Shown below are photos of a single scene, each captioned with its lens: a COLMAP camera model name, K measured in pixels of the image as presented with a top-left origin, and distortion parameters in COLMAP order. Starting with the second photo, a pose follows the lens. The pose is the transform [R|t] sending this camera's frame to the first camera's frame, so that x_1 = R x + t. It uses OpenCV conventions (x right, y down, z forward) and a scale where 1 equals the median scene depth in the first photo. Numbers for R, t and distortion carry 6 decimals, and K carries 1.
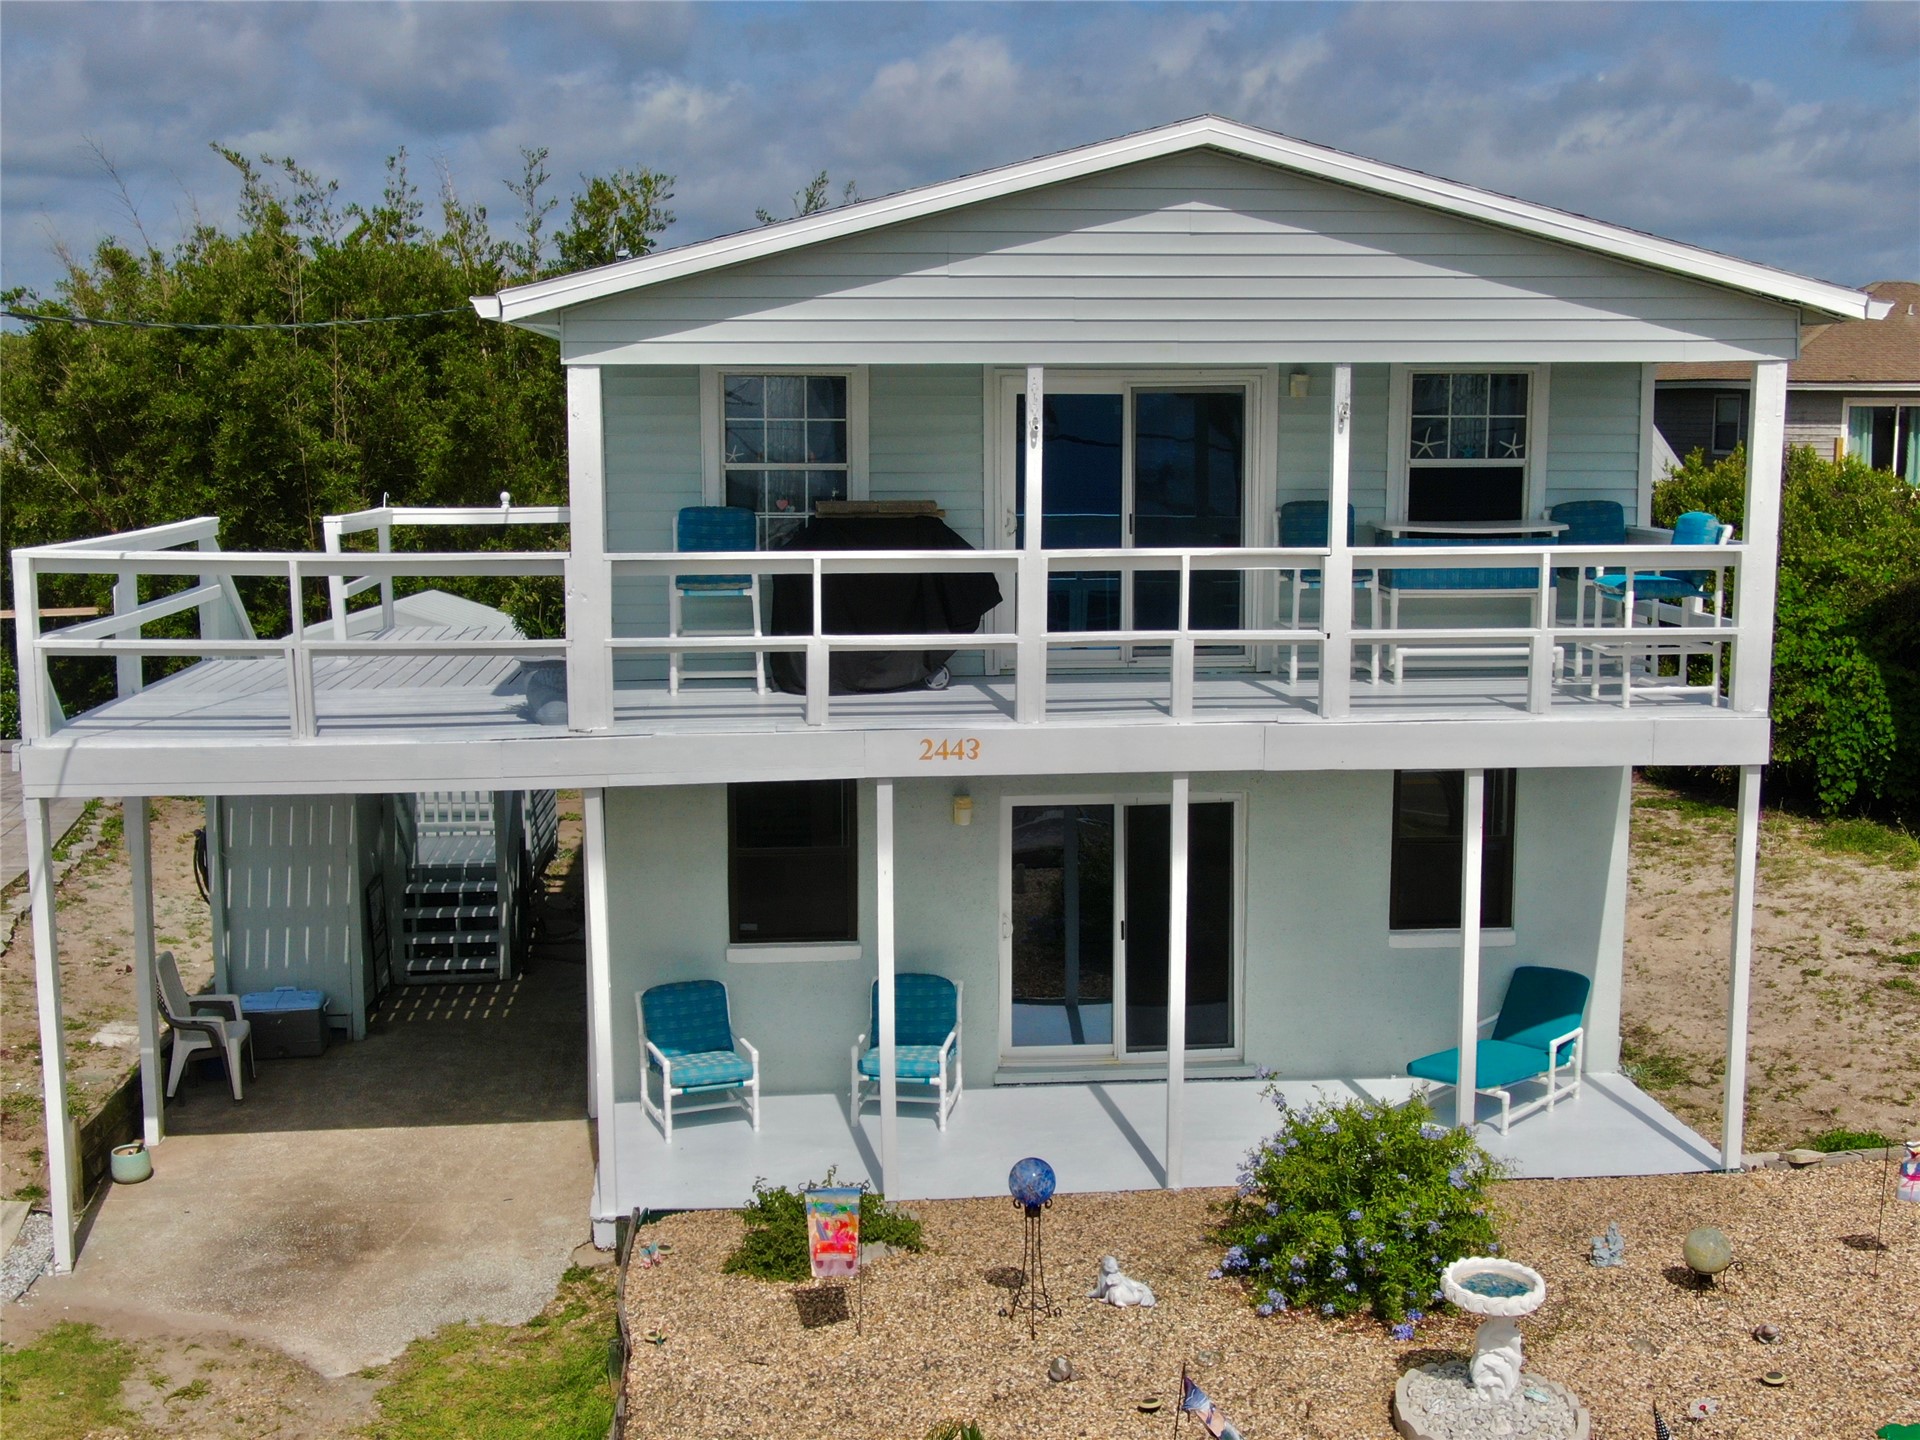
lens RADIAL K [[2276.0, 0, 968.6], [0, 2276.0, 736.7], [0, 0, 1]] dist [0.051537, -0.169369]
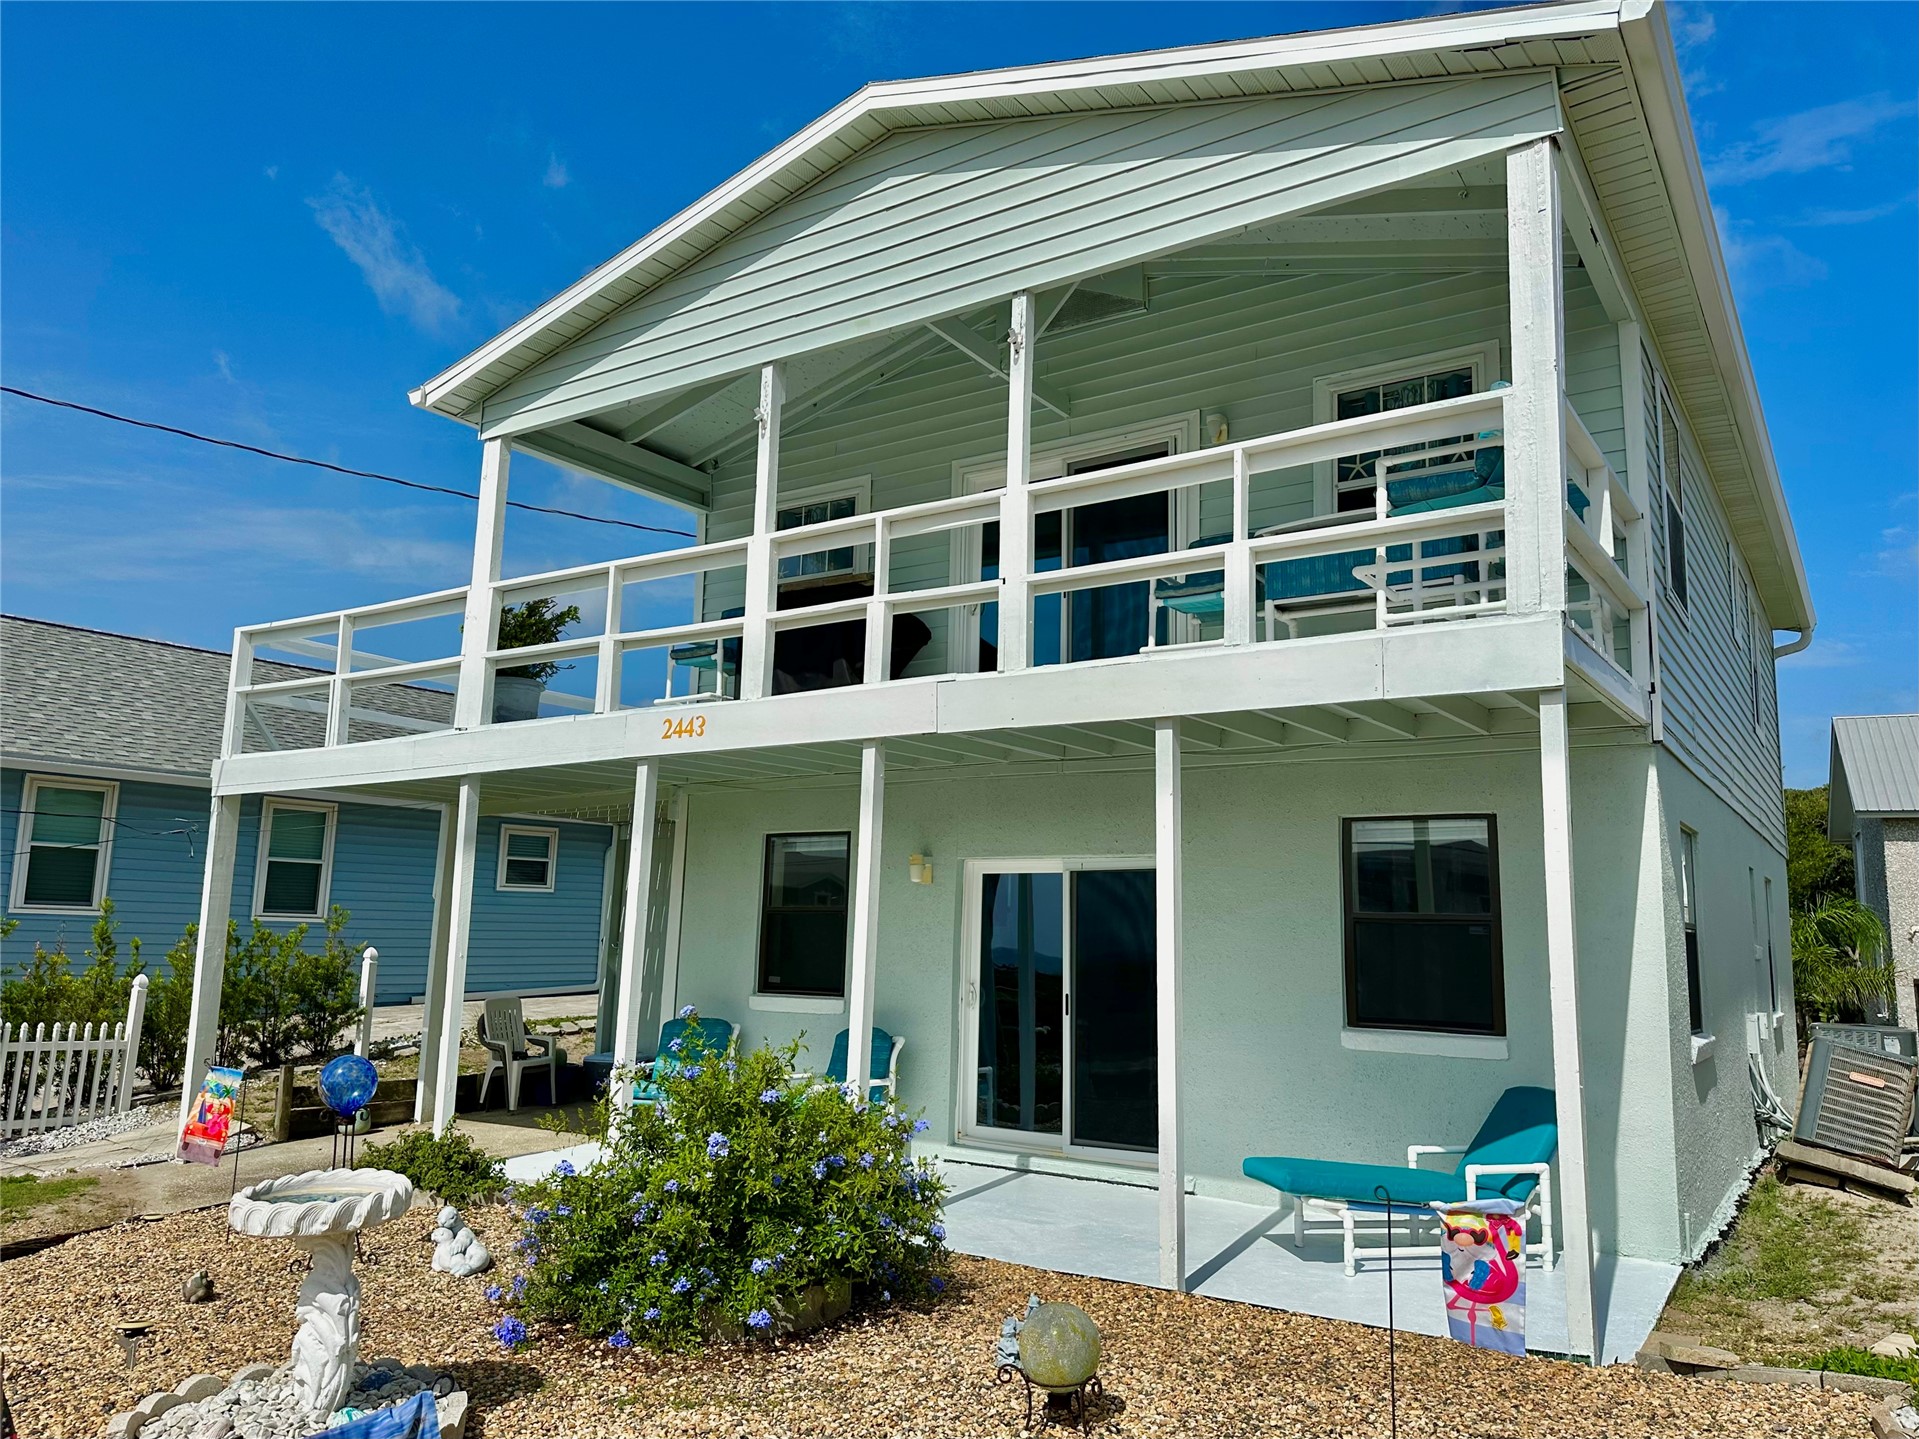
lens RADIAL K [[1364.4, 0, 981.9], [0, 1364.4, 722.5], [0, 0, 1]] dist [0.088999, -0.110226]
pose [[0.782480, -0.079975, -0.617518, 0.462386], [-0.113104, 0.956965, -0.267256, 0.147966], [0.612317, 0.278966, 0.739760, 0.598457]]
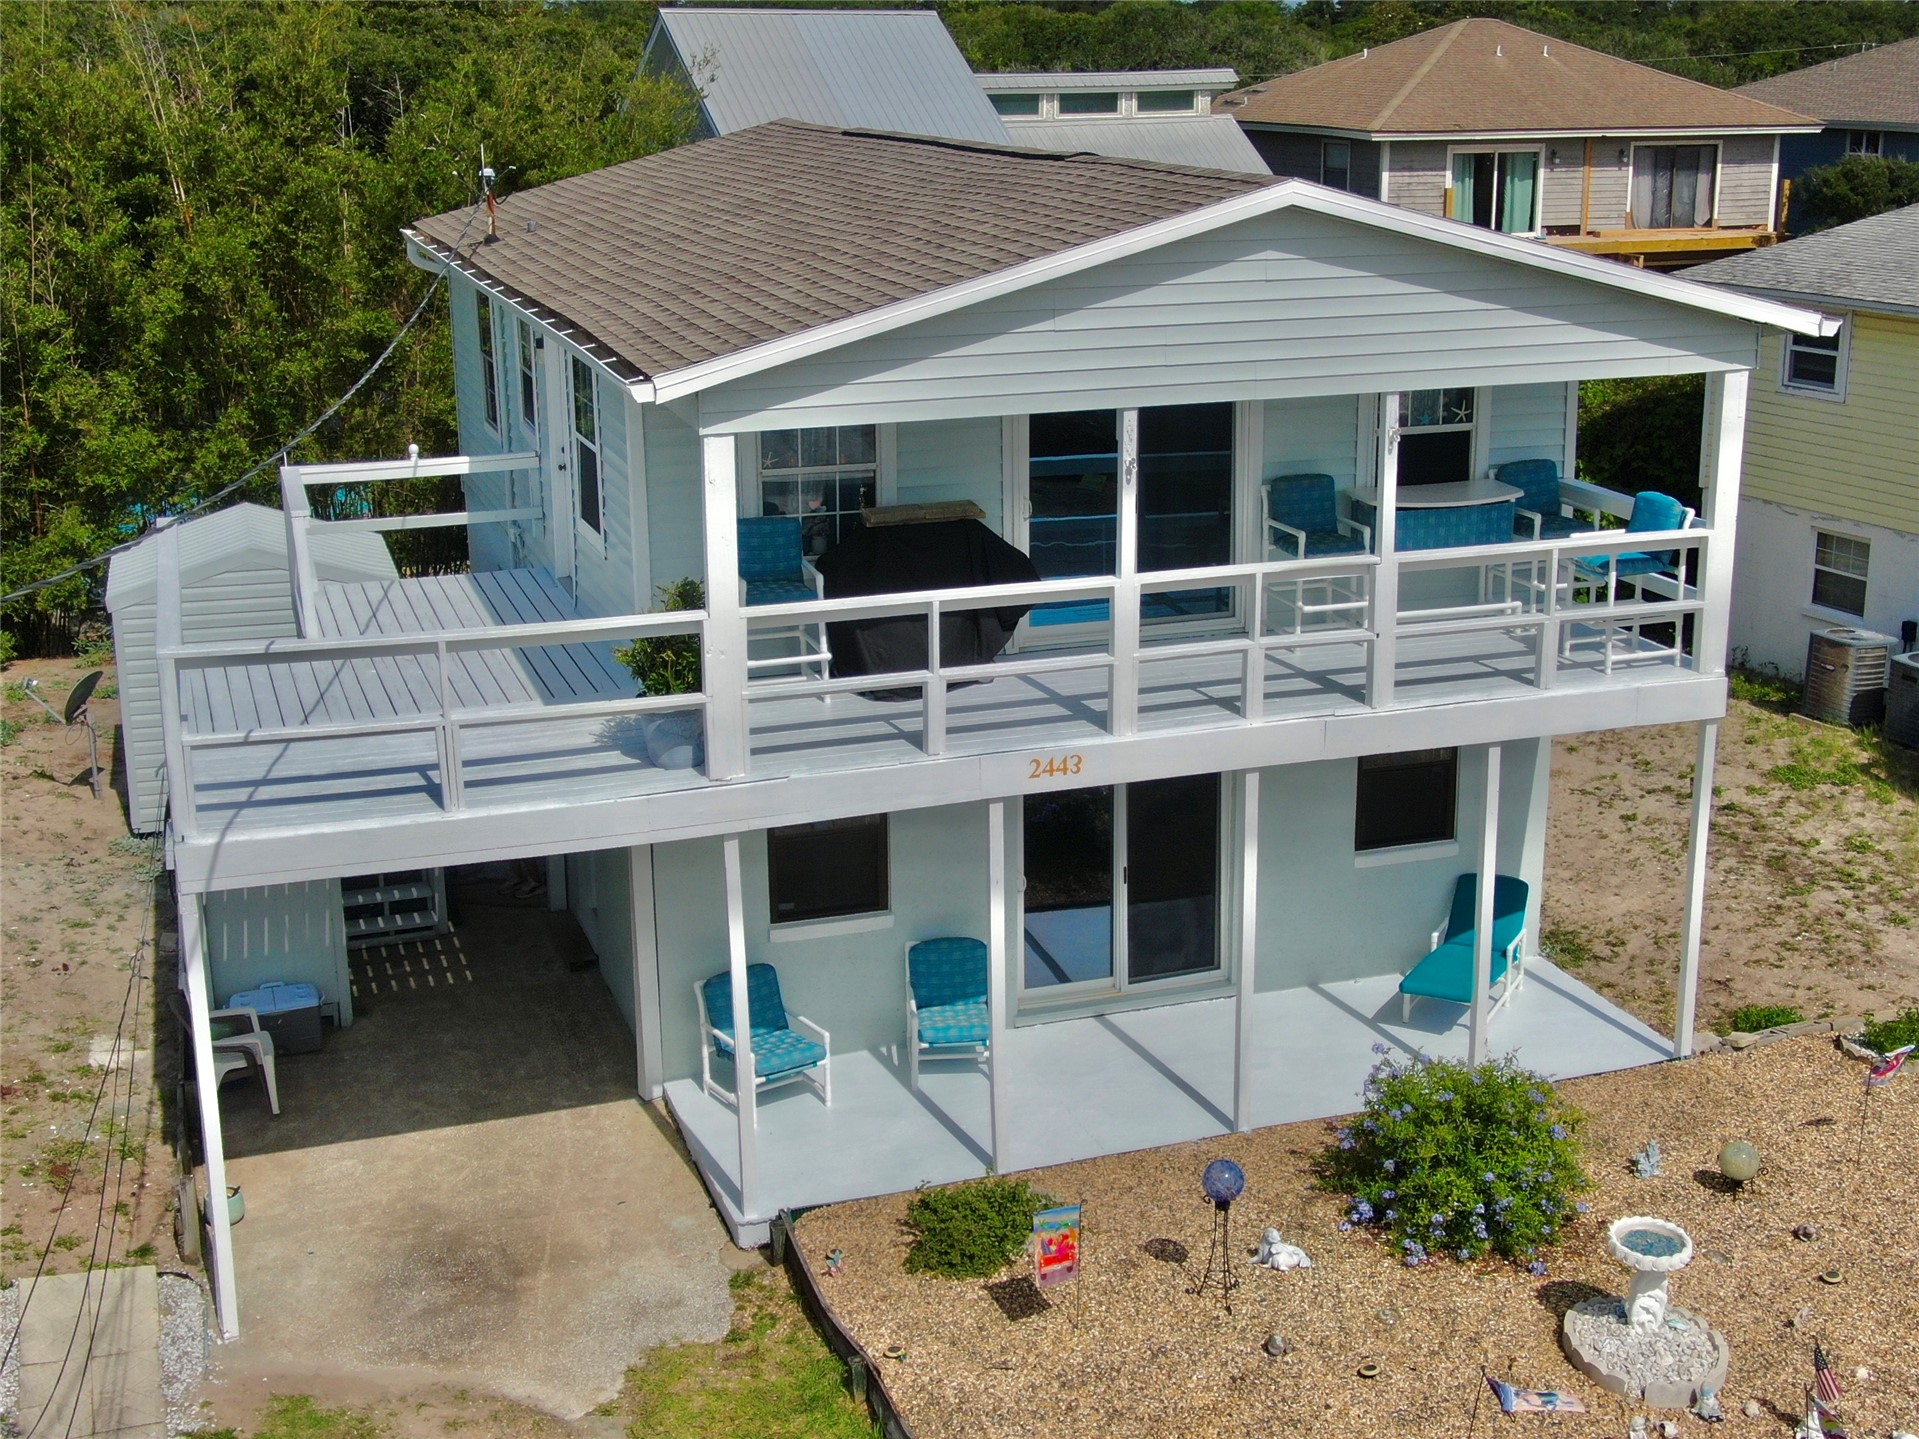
lens RADIAL K [[2405.1, 0, 1001.3], [0, 2405.1, 707.6], [0, 0, 1]] dist [-0.016361, 0.046978]
pose [[0.970291, -0.069440, 0.231763, -0.281869], [0.040023, 0.990798, 0.129298, -0.162578], [-0.238609, -0.116181, 0.964141, -0.078043]]
